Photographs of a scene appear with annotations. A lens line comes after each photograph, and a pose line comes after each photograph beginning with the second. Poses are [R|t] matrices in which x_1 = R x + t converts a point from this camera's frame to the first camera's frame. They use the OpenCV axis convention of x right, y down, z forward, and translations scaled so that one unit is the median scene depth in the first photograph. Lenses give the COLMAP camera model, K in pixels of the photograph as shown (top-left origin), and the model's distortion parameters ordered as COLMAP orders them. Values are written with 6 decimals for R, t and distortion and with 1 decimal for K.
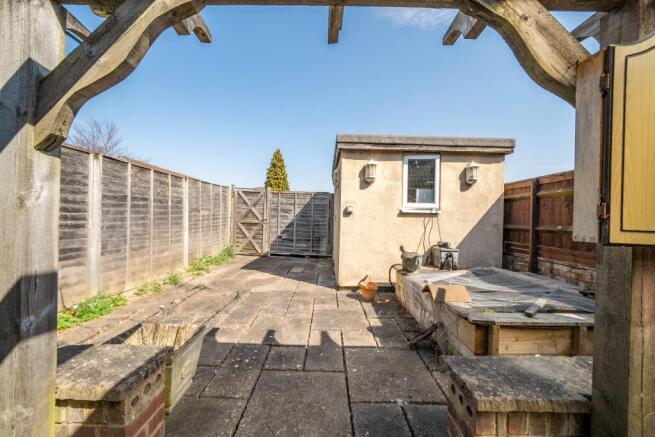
lens RADIAL K [[242.8, 0, 323.4], [0, 242.8, 219.0], [0, 0, 1]] dist [-0.000521, 0.000006]
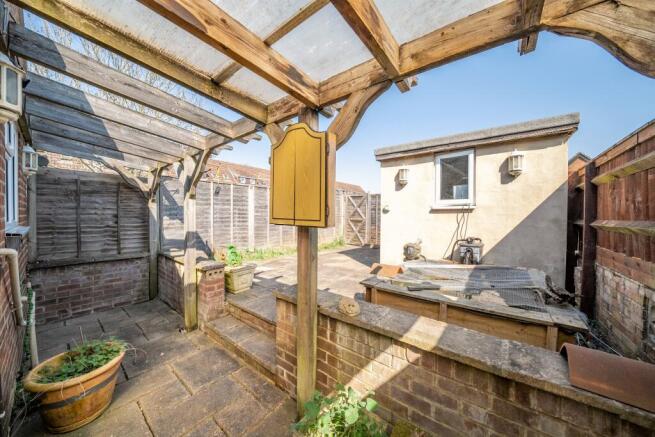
lens RADIAL K [[224.5, 0, 319.9], [0, 224.5, 216.4], [0, 0, 1]] dist [-0.010745, 0.000032]
pose [[0.780715, -0.014328, -0.624723, 0.552207], [0.009921, 0.999895, -0.010535, 0.010519], [0.624809, 0.002027, 0.780775, -0.096575]]
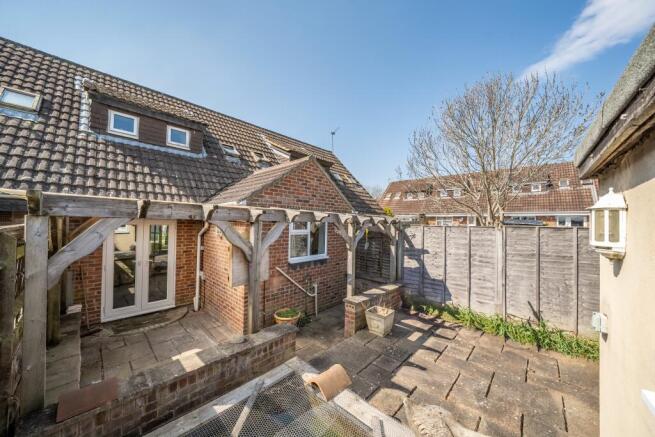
lens RADIAL K [[223.7, 0, 327.5], [0, 223.7, 218.5], [0, 0, 1]] dist [-0.022180, 0.000172]
pose [[-0.669962, -0.054755, -0.740373, 0.667107], [-0.039601, 0.998492, -0.038009, -0.176643], [0.741338, 0.003855, -0.671121, 0.891832]]
